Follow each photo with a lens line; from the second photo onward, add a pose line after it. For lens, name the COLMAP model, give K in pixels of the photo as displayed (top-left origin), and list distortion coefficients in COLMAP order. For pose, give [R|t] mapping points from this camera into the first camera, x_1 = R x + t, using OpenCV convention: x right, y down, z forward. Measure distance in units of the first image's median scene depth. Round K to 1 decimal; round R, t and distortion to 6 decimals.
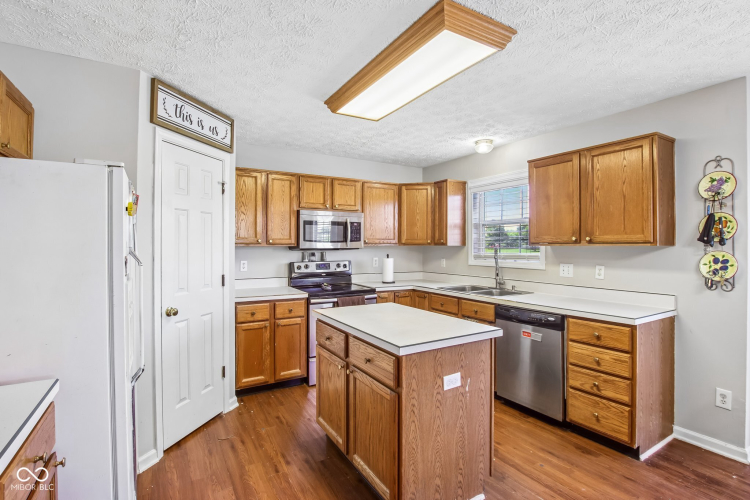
lens RADIAL K [[362.3, 0, 377.9], [0, 362.3, 246.3], [0, 0, 1]] dist [-0.023877, 0.000338]
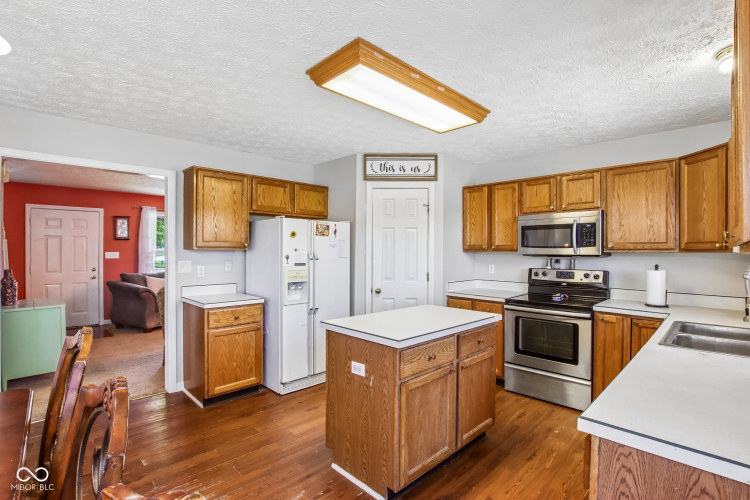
lens RADIAL K [[362.3, 0, 379.4], [0, 362.3, 250.9], [0, 0, 1]] dist [-0.023877, 0.000338]
pose [[0.240842, 0.003224, -0.970559, 0.663969], [-0.007419, 0.999971, 0.001481, -0.001949], [0.970536, 0.006844, 0.240859, 0.389388]]
